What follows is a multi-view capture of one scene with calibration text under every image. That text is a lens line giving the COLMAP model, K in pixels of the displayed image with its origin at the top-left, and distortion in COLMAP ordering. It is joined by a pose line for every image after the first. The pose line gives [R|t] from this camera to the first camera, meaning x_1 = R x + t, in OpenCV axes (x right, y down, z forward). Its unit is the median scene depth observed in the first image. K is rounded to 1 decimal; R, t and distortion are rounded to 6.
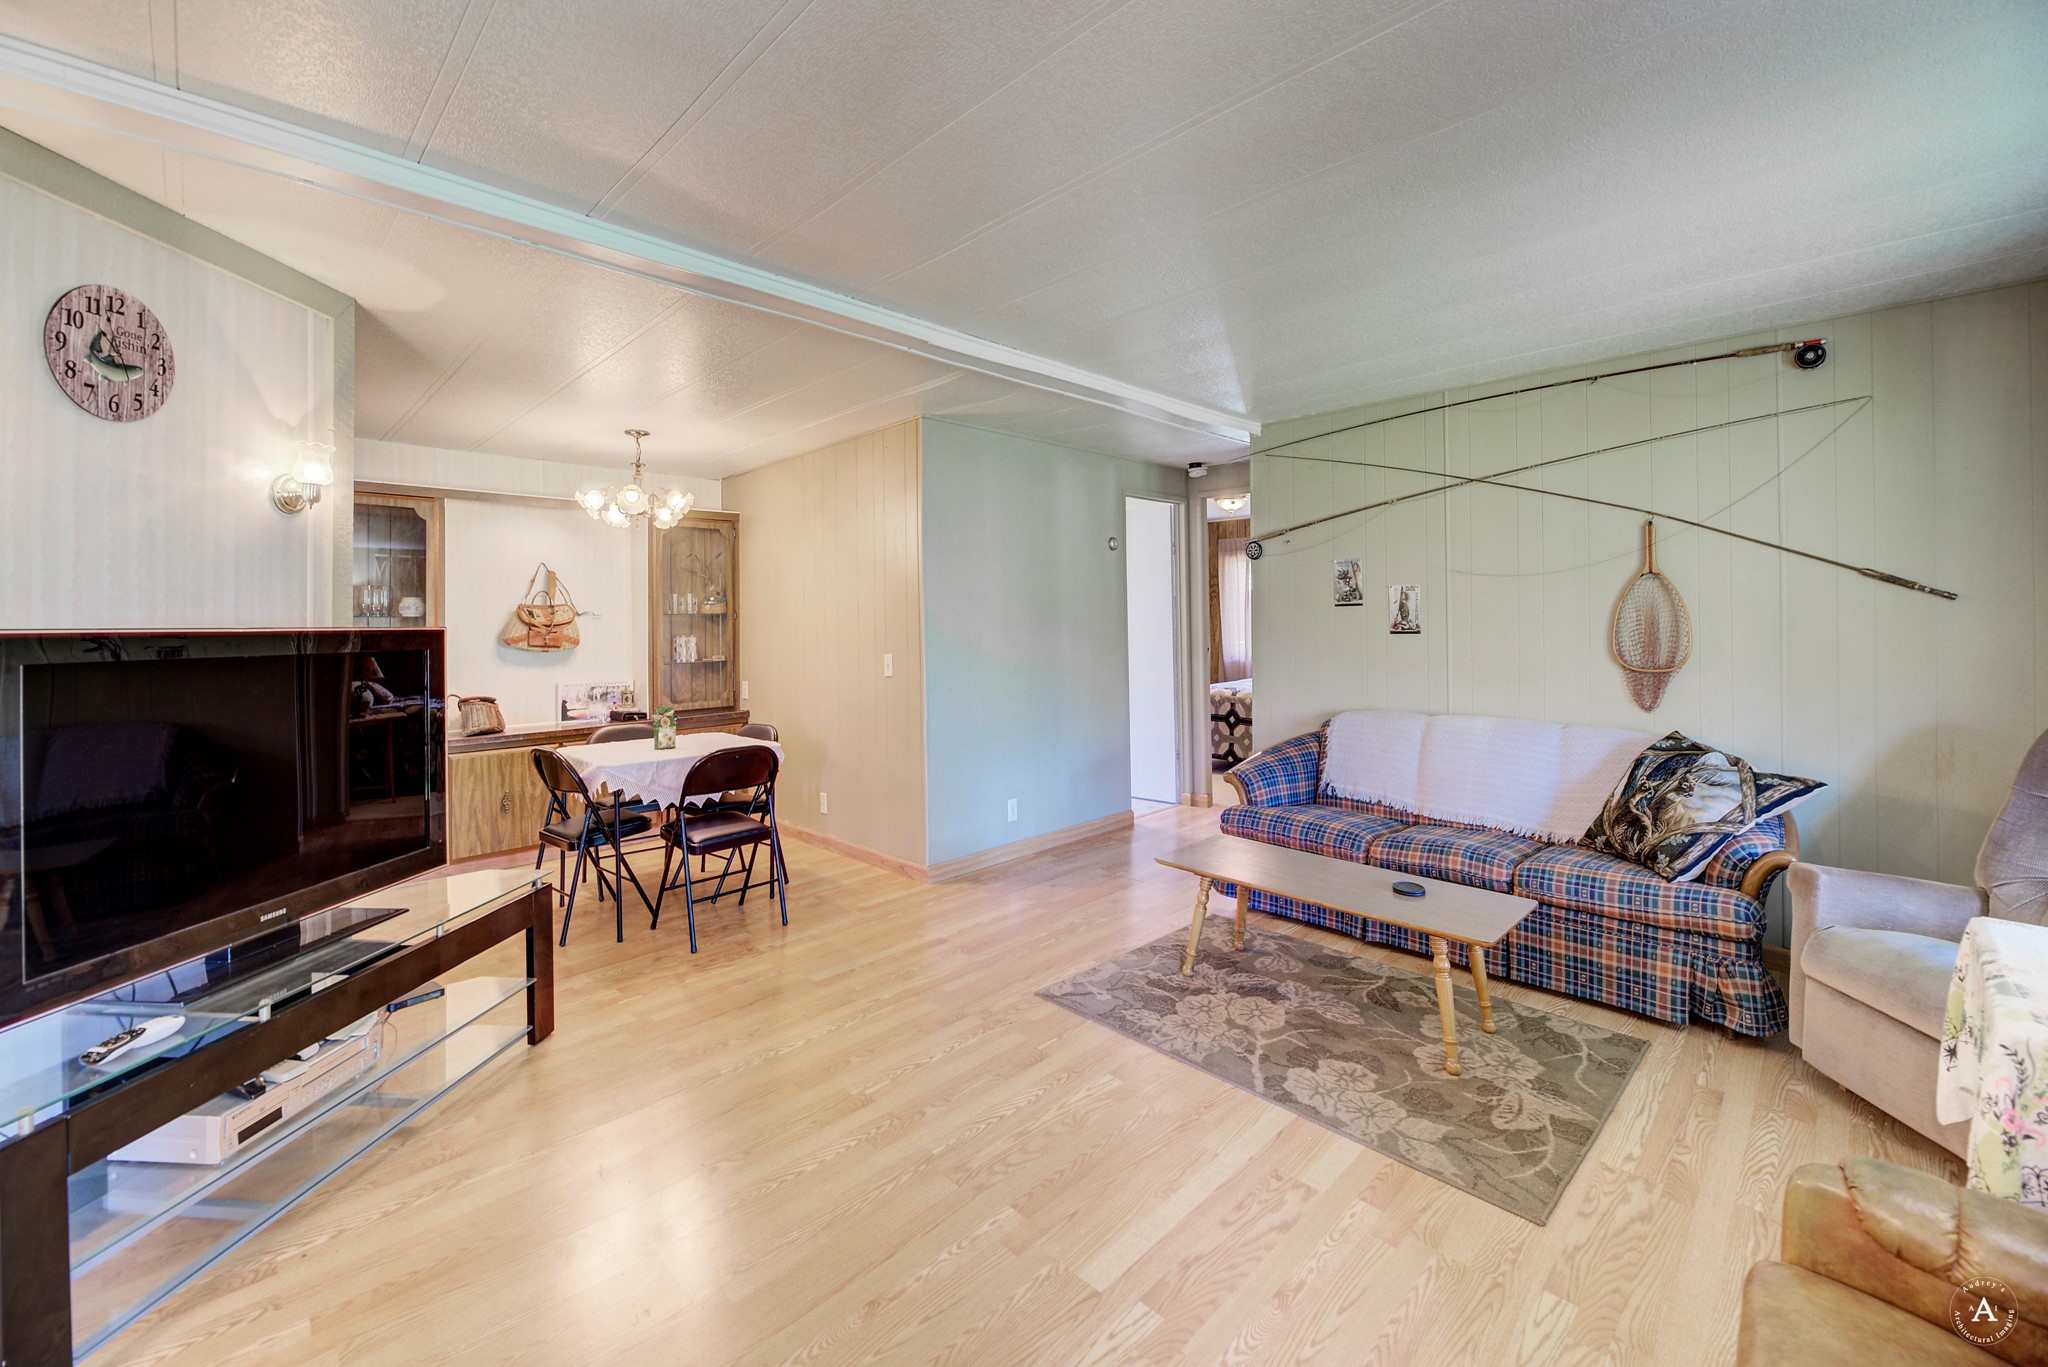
lens RADIAL K [[821.3, 0, 1046.1], [0, 821.3, 620.3], [0, 0, 1]] dist [-0.001524, -0.000683]
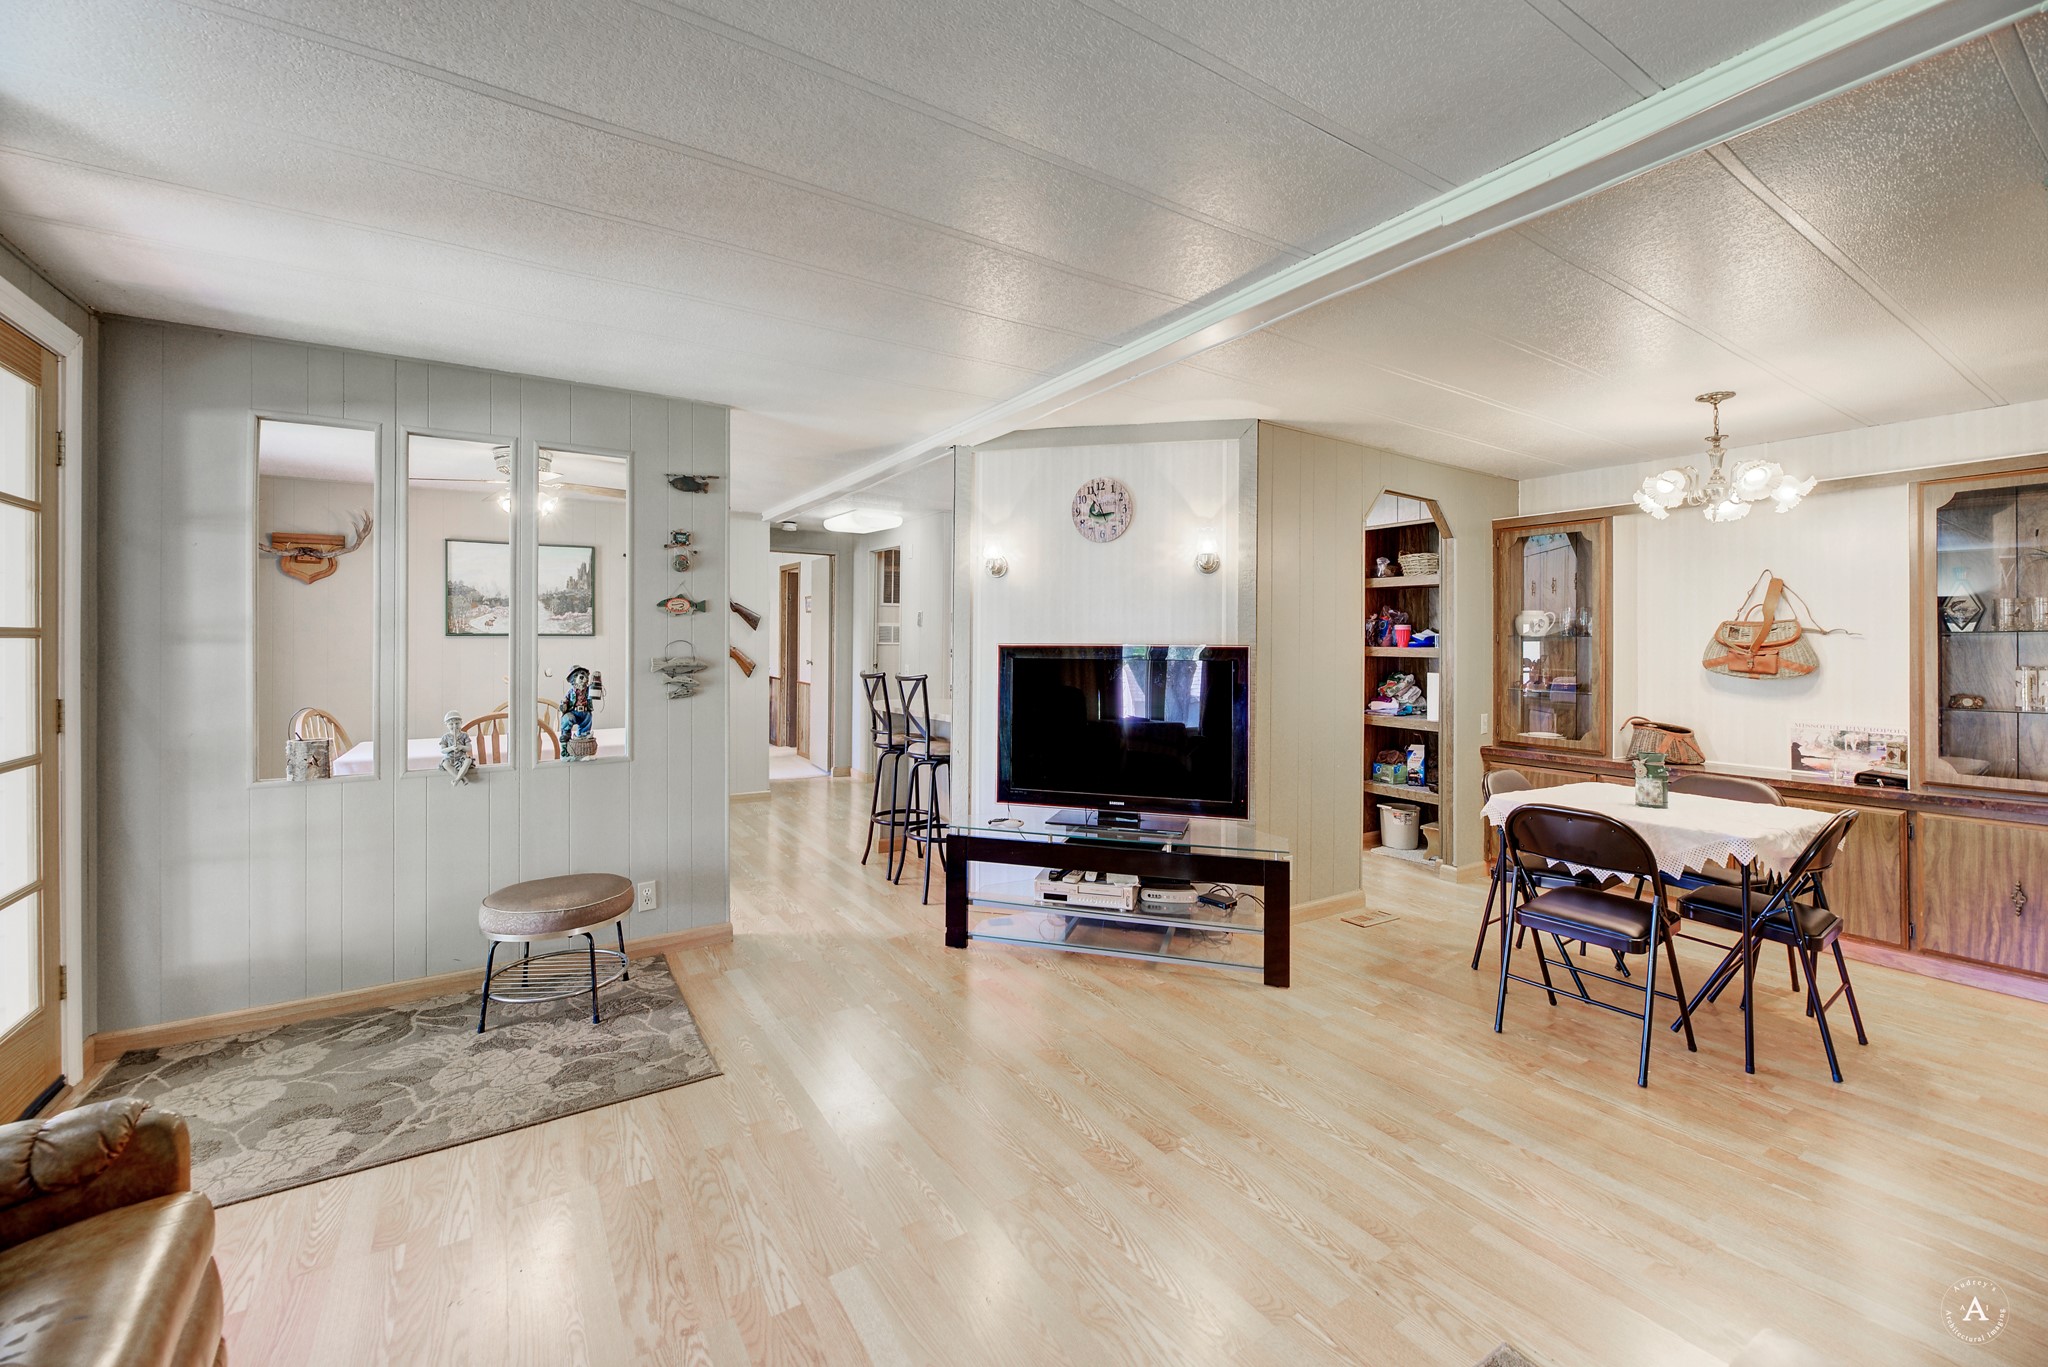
lens RADIAL K [[821.3, 0, 1045.4], [0, 821.3, 636.8], [0, 0, 1]] dist [-0.001524, -0.000683]
pose [[-0.212990, 0.002349, -0.977052, 0.697105], [-0.001378, 0.999995, 0.002704, -0.009709], [0.977053, 0.001922, -0.212986, 1.001232]]
